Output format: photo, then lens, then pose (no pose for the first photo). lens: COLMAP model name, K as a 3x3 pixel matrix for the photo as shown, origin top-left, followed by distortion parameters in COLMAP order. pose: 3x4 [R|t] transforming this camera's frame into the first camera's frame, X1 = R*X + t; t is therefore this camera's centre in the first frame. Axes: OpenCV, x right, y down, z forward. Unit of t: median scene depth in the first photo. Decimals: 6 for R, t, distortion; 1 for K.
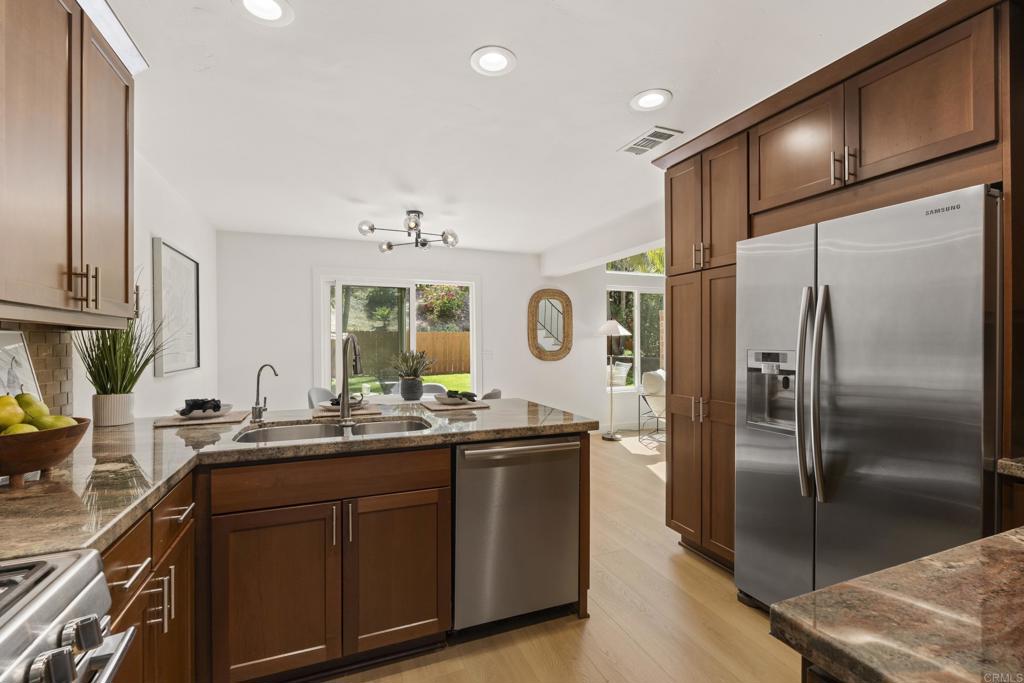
lens RADIAL K [[447.7, 0, 512.0], [0, 447.7, 341.5], [0, 0, 1]] dist [-0.001674, -0.000240]
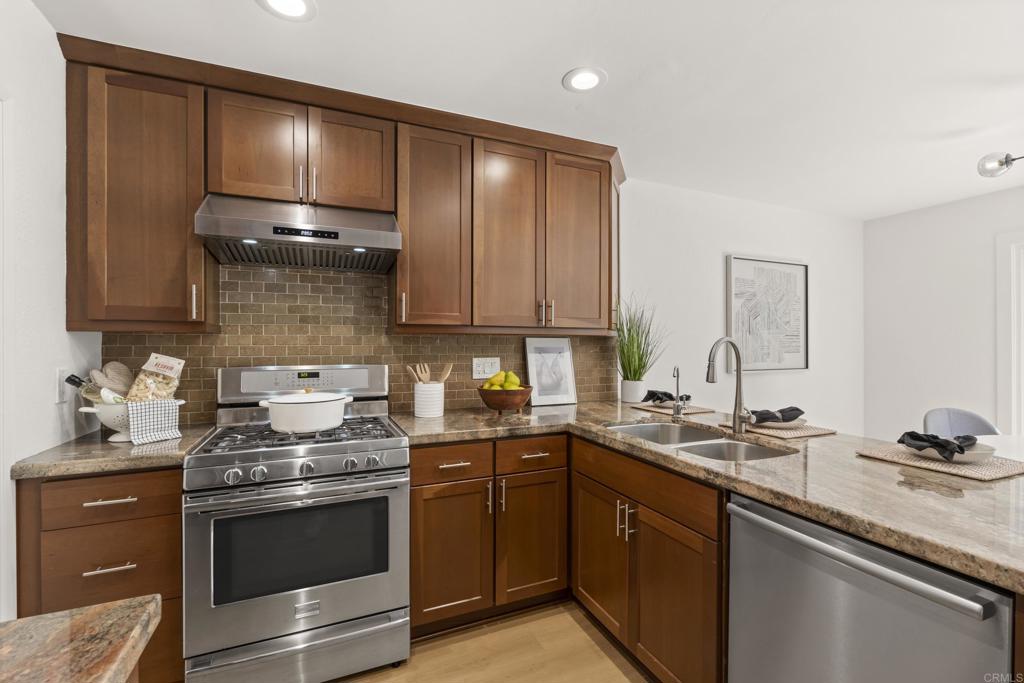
lens RADIAL K [[447.7, 0, 512.0], [0, 447.7, 341.5], [0, 0, 1]] dist [-0.001674, -0.000240]
pose [[0.029753, 0.000476, -0.999557, 0.580163], [0.000205, 1.000000, 0.000483, -0.010281], [0.999557, -0.000219, 0.029753, 0.624829]]
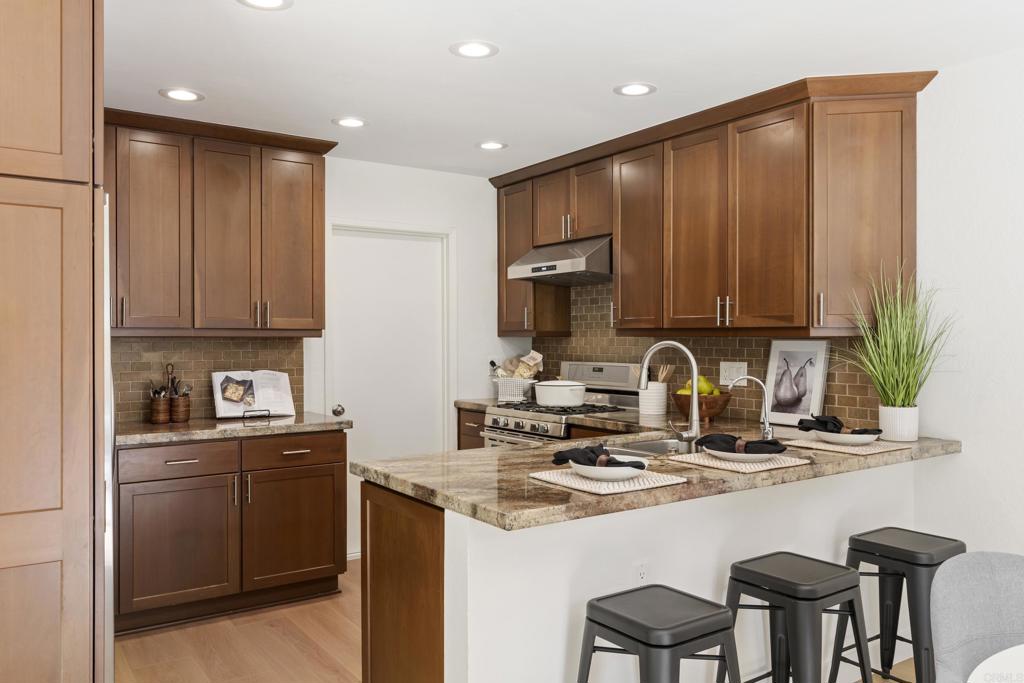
lens RADIAL K [[779.1, 0, 512.0], [0, 779.1, 341.5], [0, 0, 1]] dist [0.000282, -0.000103]
pose [[-0.975299, 0.004264, -0.220846, 0.242743], [0.003542, 0.999987, 0.003669, -0.024781], [0.220859, 0.002796, -0.975302, 2.544843]]
